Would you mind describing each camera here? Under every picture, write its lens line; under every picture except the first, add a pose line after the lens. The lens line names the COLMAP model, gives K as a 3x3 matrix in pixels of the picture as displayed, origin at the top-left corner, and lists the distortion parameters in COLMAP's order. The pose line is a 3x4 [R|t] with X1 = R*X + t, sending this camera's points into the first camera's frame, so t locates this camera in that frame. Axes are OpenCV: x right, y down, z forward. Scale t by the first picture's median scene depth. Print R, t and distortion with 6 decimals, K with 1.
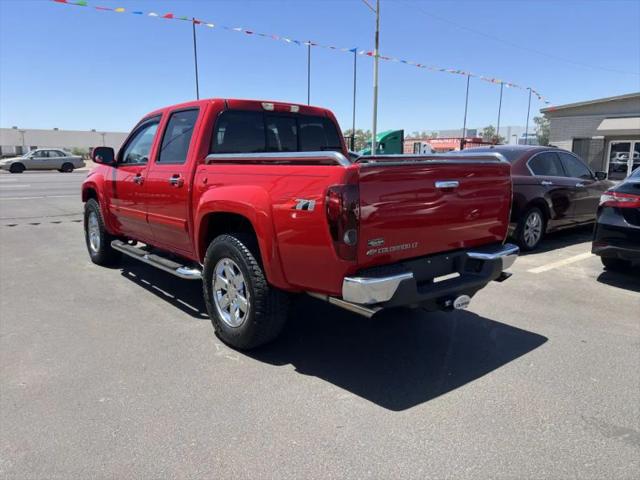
lens RADIAL K [[480.6, 0, 316.0], [0, 480.6, 239.5], [0, 0, 1]] dist [0.035081, -0.003397]
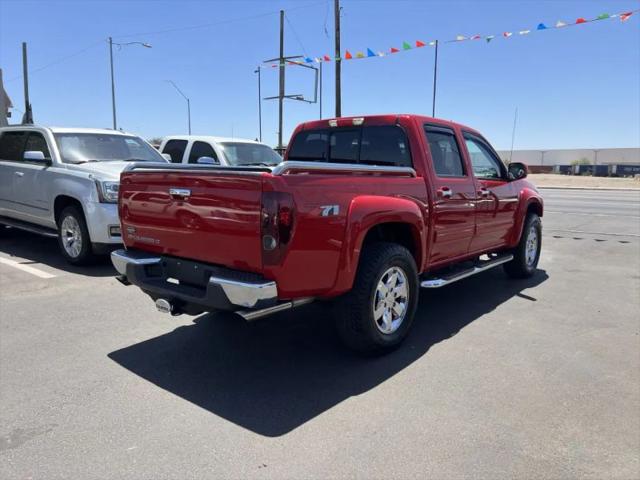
lens RADIAL K [[480.6, 0, 316.0], [0, 480.6, 239.5], [0, 0, 1]] dist [0.035081, -0.003397]
pose [[0.196469, 0.135572, -0.971092, 1.110504], [-0.171150, 0.979932, 0.102179, -0.141053], [0.965457, 0.146127, 0.215729, 0.872303]]
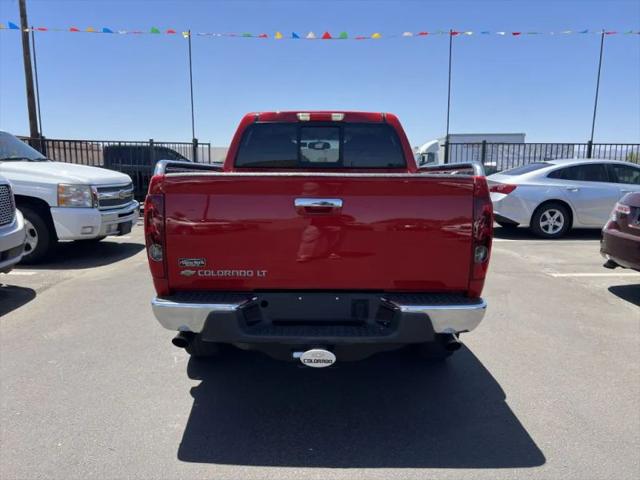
lens RADIAL K [[480.6, 0, 316.0], [0, 480.6, 239.5], [0, 0, 1]] dist [0.035081, -0.003397]
pose [[0.778535, 0.091518, -0.620893, 0.611223], [-0.110767, 0.993817, 0.007596, -0.048942], [0.617749, 0.062861, 0.783859, 0.317861]]
